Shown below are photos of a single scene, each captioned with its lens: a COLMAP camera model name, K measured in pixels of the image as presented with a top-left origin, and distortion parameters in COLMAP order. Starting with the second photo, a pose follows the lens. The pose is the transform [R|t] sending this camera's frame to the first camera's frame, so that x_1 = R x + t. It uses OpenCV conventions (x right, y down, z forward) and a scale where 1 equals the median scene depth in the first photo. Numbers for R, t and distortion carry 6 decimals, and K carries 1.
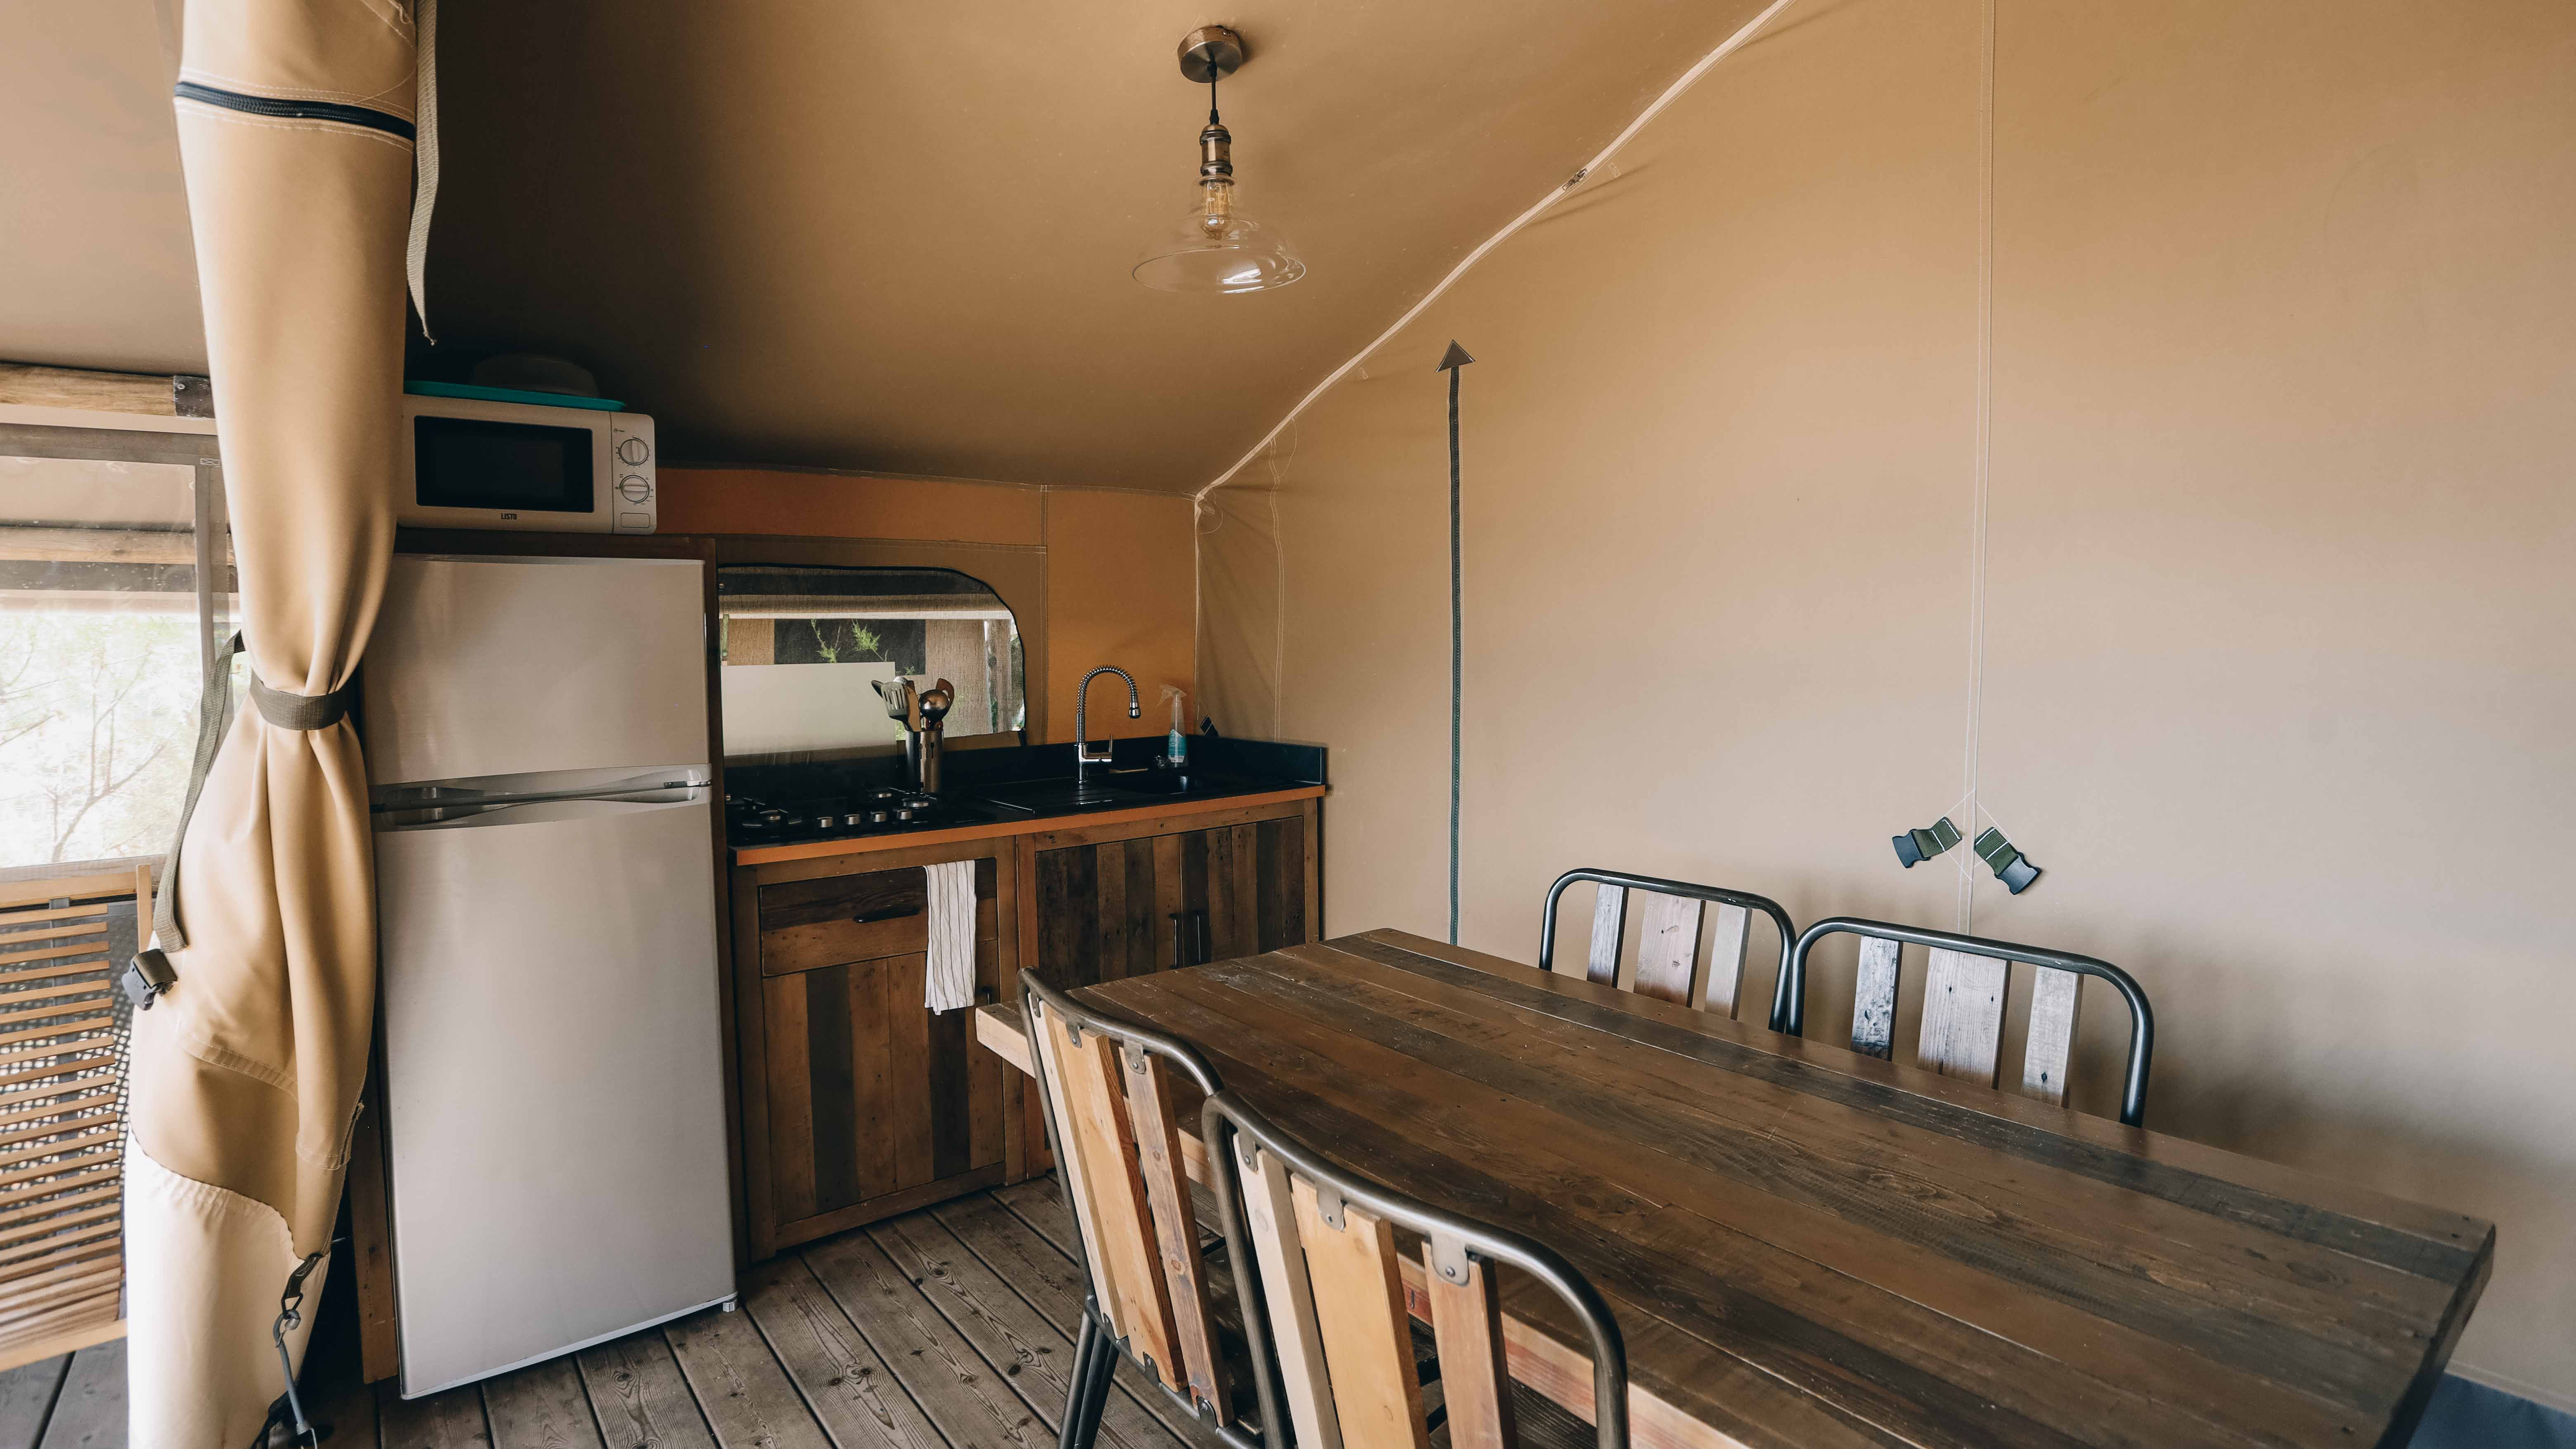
lens RADIAL K [[1243.6, 0, 1285.0], [0, 1243.6, 688.7], [0, 0, 1]] dist [-0.060061, 0.000628]
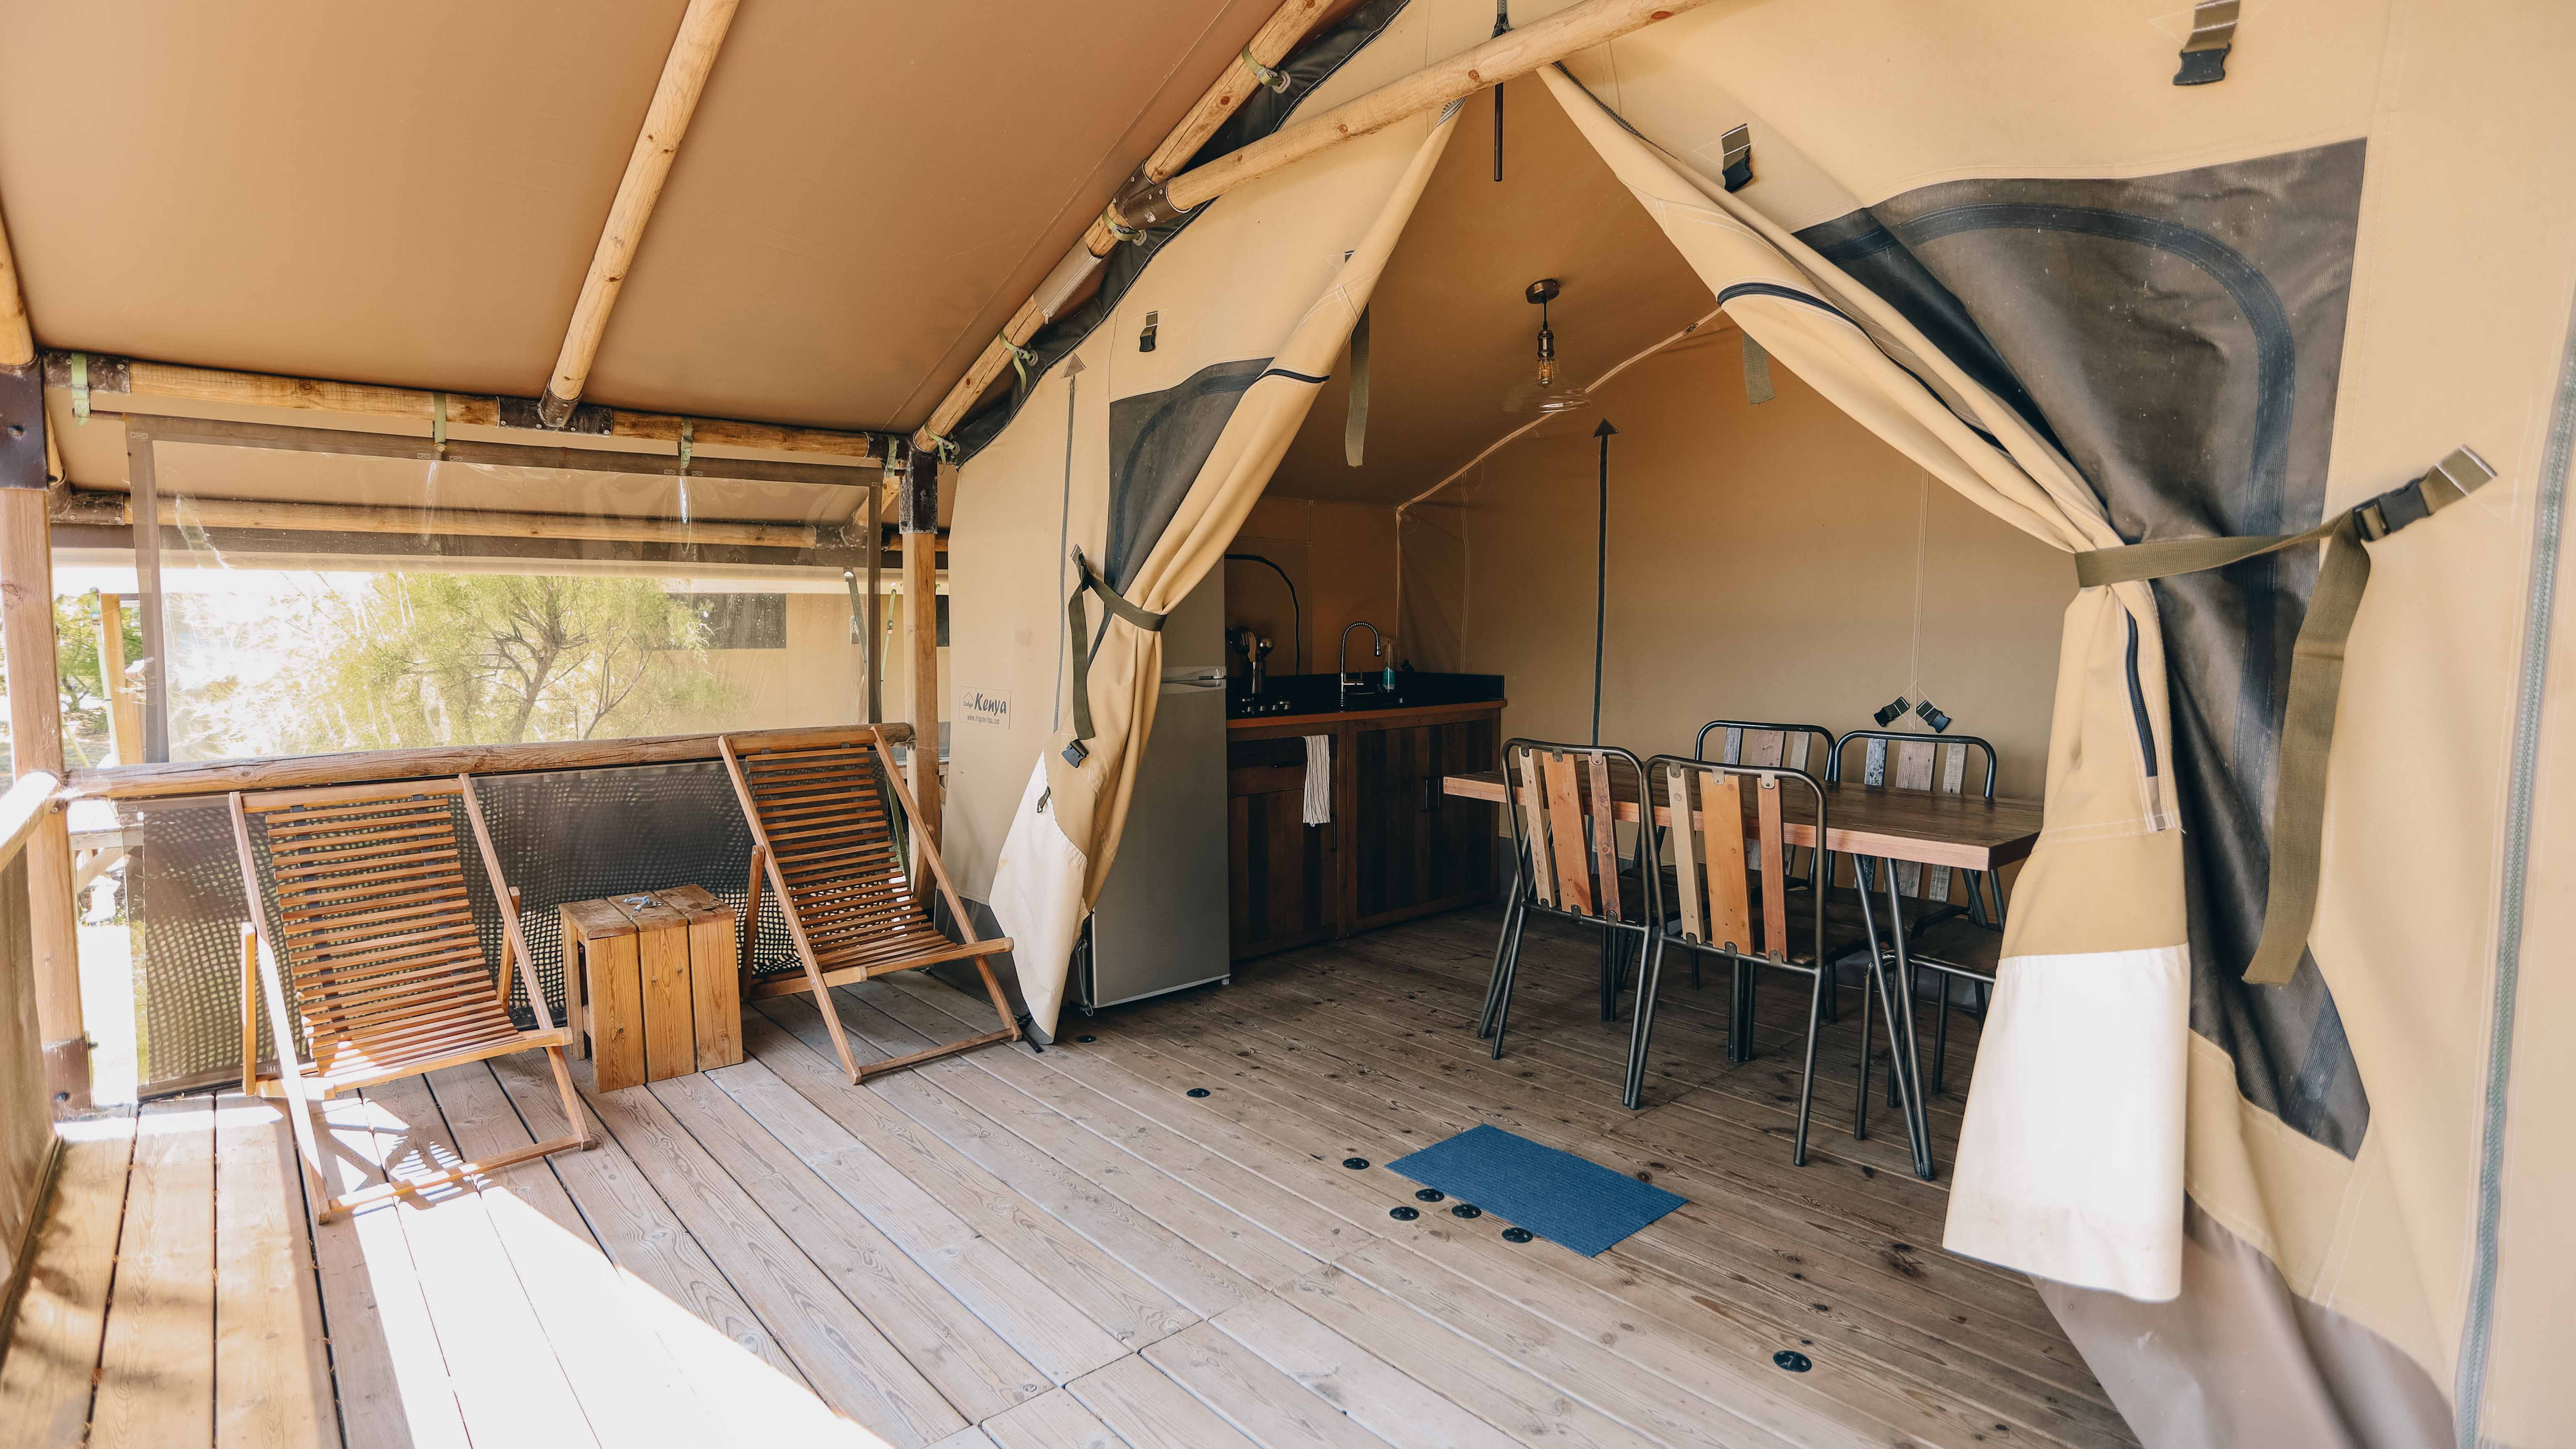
lens RADIAL K [[1243.6, 0, 1285.0], [0, 1243.6, 688.7], [0, 0, 1]] dist [-0.060061, 0.000628]
pose [[0.998863, 0.004444, 0.047459, -0.398765], [-0.004871, 0.999949, 0.008890, 0.065561], [-0.047417, -0.009112, 0.998834, -0.666609]]
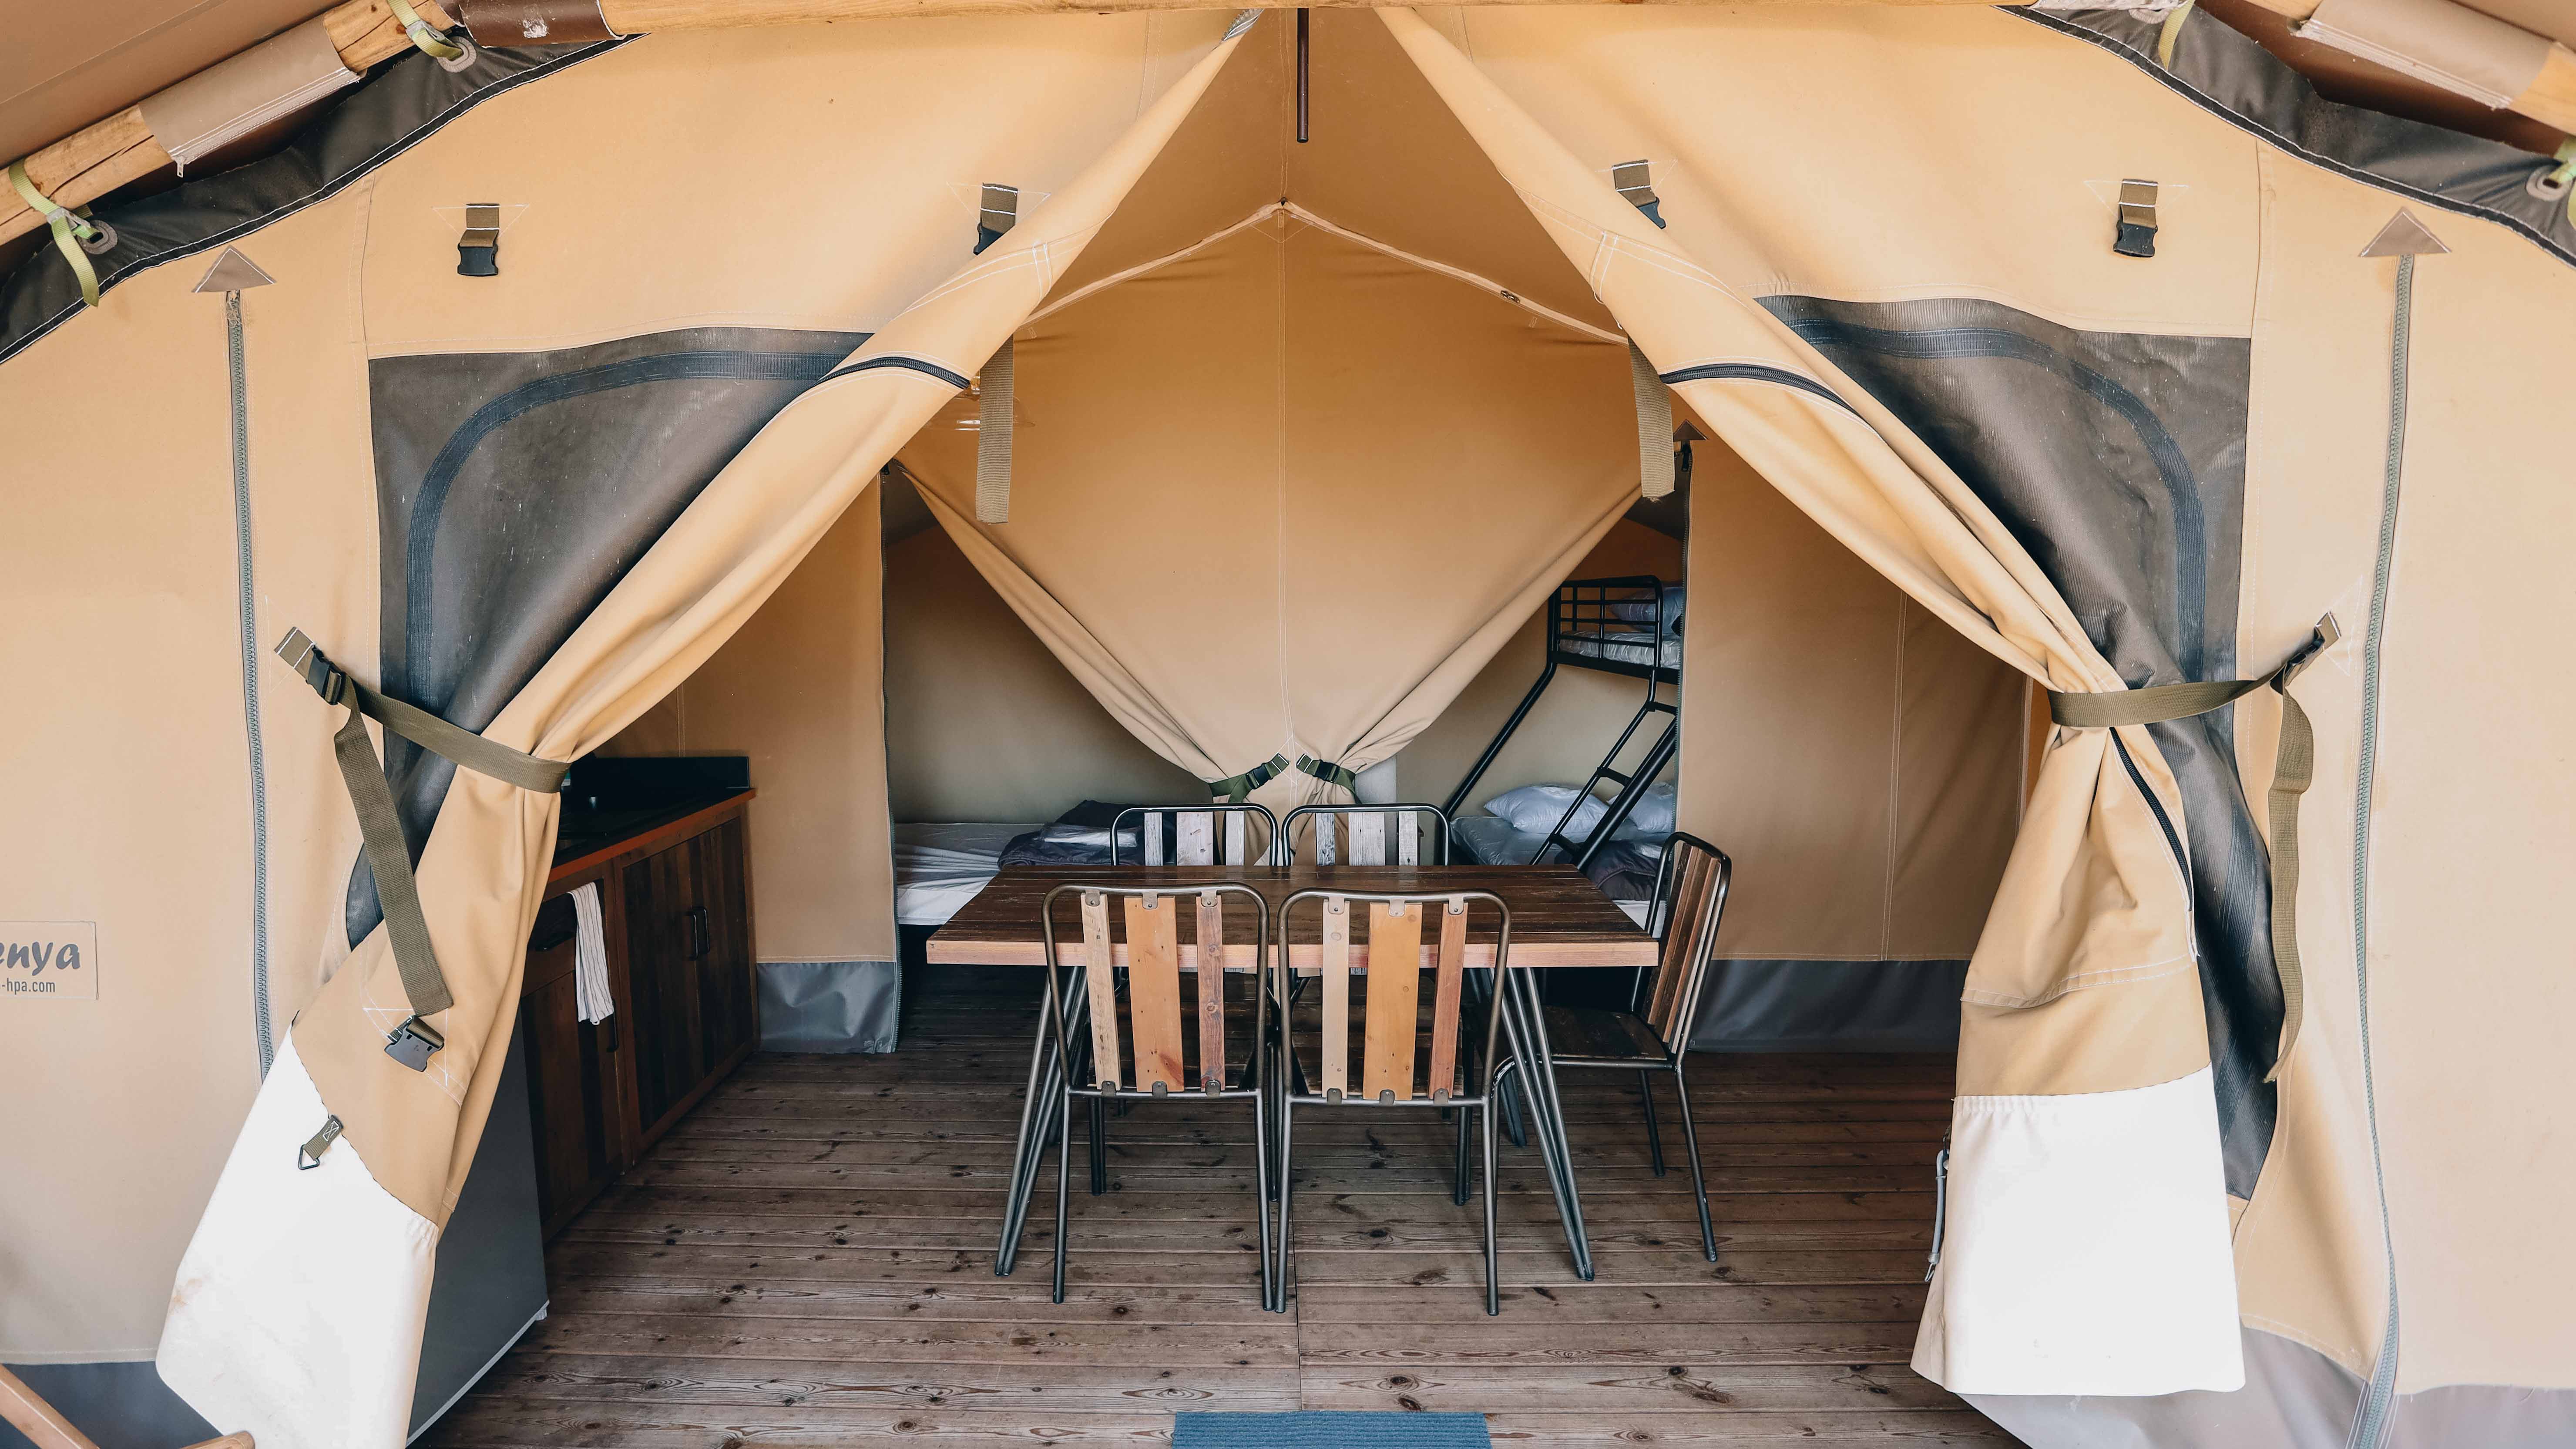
lens RADIAL K [[1301.6, 0, 1231.2], [0, 1301.6, 720.3], [0, 0, 1]] dist [-0.058913, 0.000975]
pose [[0.650611, -0.067702, 0.756387, -0.755170], [0.041868, 0.997701, 0.053289, -0.040950], [-0.758256, -0.003002, 0.651950, -0.166505]]
